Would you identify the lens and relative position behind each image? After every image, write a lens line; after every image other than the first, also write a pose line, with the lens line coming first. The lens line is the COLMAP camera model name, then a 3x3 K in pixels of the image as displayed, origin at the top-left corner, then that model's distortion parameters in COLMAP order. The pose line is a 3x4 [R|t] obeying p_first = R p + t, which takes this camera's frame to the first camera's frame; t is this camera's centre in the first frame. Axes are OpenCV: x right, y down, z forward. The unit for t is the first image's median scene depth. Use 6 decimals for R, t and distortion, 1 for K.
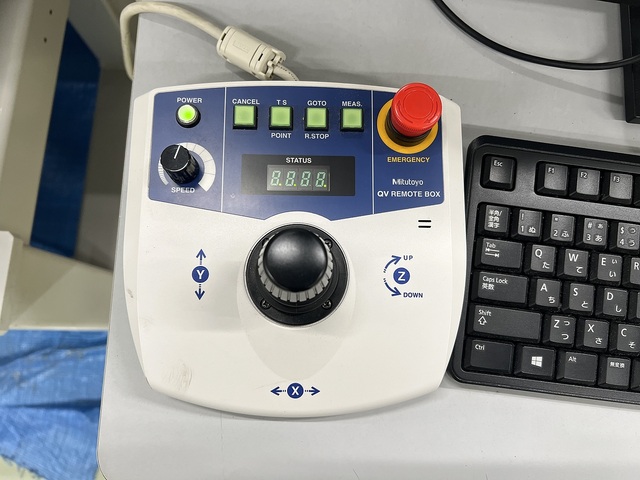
lens RADIAL K [[484.2, 0, 320.0], [0, 484.2, 240.0], [0, 0, 1]] dist [0.057256, -0.084999]
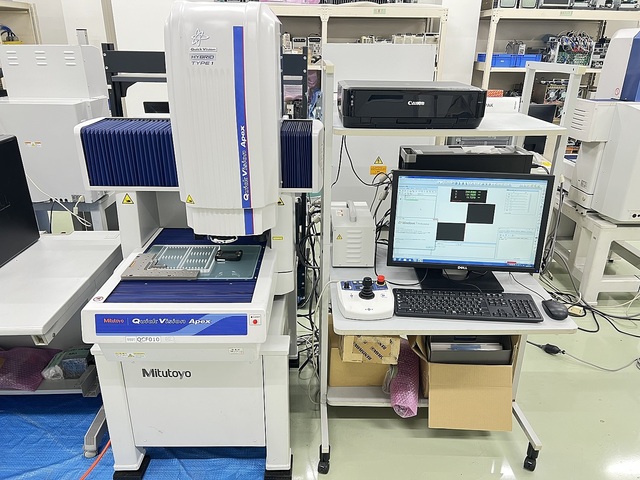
lens RADIAL K [[476.4, 0, 316.3], [0, 476.4, 235.1], [0, 0, 1]] dist [0.058469, -0.079328]
pose [[0.998416, -0.046432, 0.031771, -0.794661], [0.051824, 0.539180, -0.840595, 4.471727], [0.021900, 0.840910, 0.540732, -2.812751]]
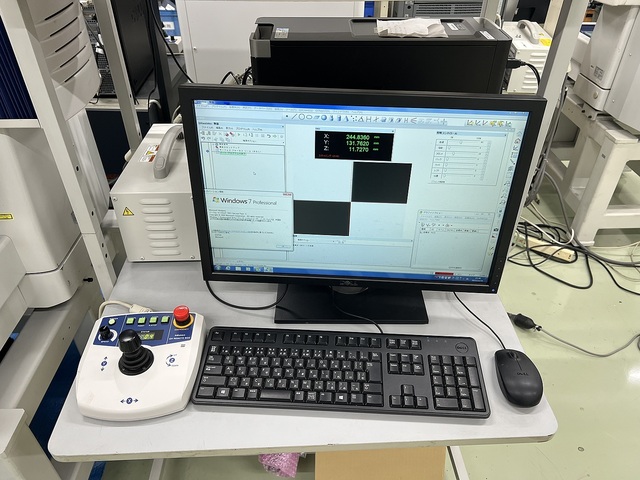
lens RADIAL K [[484.2, 0, 320.0], [0, 484.2, 240.0], [0, 0, 1]] dist [0.057256, -0.084999]
pose [[0.996835, -0.068972, 0.039522, 0.956370], [0.077644, 0.738173, -0.670129, 1.527763], [0.017046, 0.671077, 0.741192, -1.634534]]
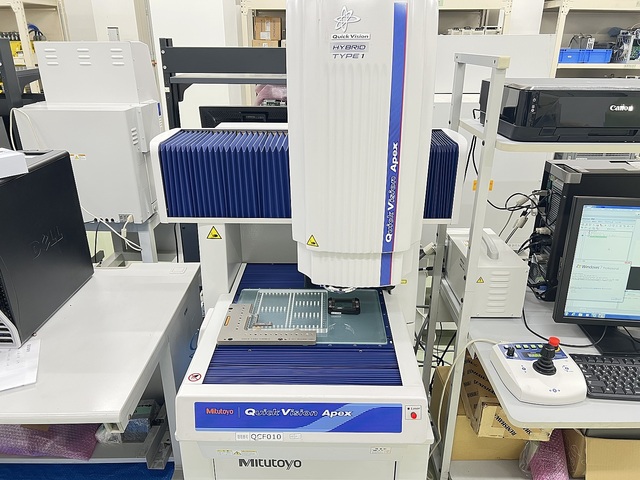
lens RADIAL K [[484.2, 0, 320.0], [0, 484.2, 240.0], [0, 0, 1]] dist [0.057256, -0.084999]
pose [[0.998881, -0.047217, 0.002738, -1.988017], [0.027994, 0.543575, -0.838893, 3.042521], [0.038122, 0.838031, 0.544289, -2.481995]]
